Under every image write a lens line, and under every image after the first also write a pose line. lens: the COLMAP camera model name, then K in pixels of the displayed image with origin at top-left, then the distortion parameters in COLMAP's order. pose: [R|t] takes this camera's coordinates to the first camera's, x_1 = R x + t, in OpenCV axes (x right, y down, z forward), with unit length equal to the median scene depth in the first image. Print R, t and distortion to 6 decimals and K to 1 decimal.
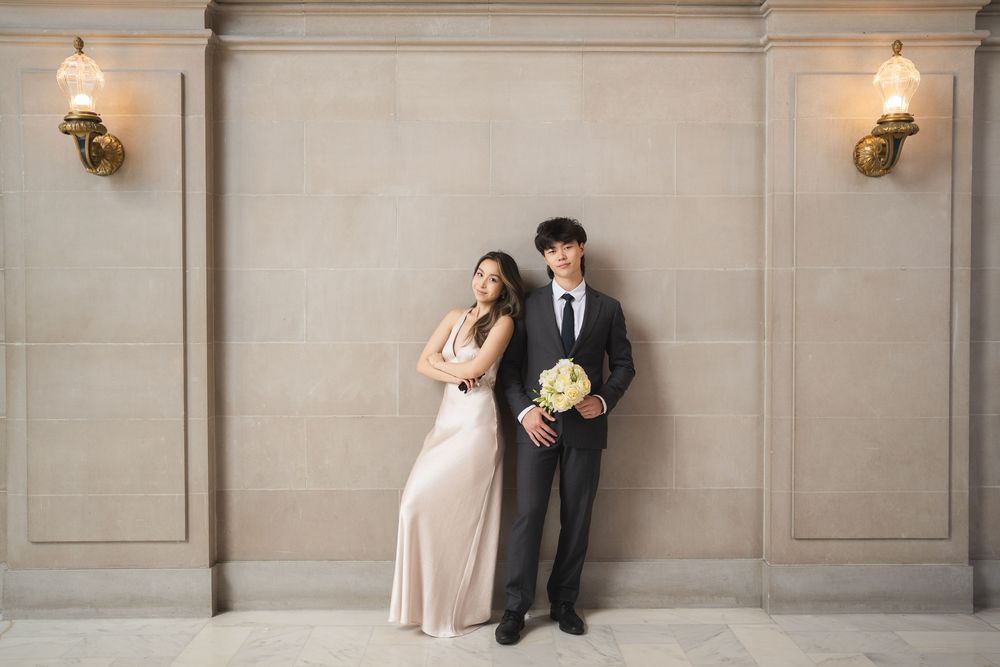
lens RADIAL K [[962.5, 0, 496.9], [0, 962.5, 330.5], [0, 0, 1]] dist [-0.020537, 0.144457]
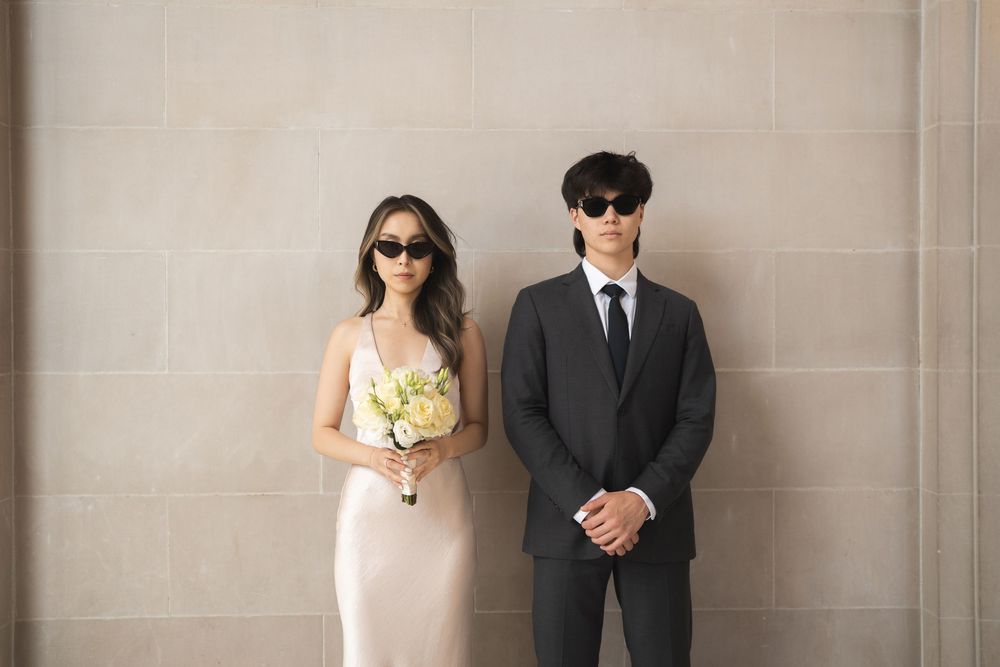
lens RADIAL K [[699.4, 0, 467.2], [0, 699.4, 332.7], [0, 0, 1]] dist [-0.005075, 0.045465]
pose [[0.999921, -0.003328, 0.012158, -0.016043], [0.003773, 0.999319, -0.036717, 0.004203], [-0.012027, 0.036759, 0.999252, 0.556566]]
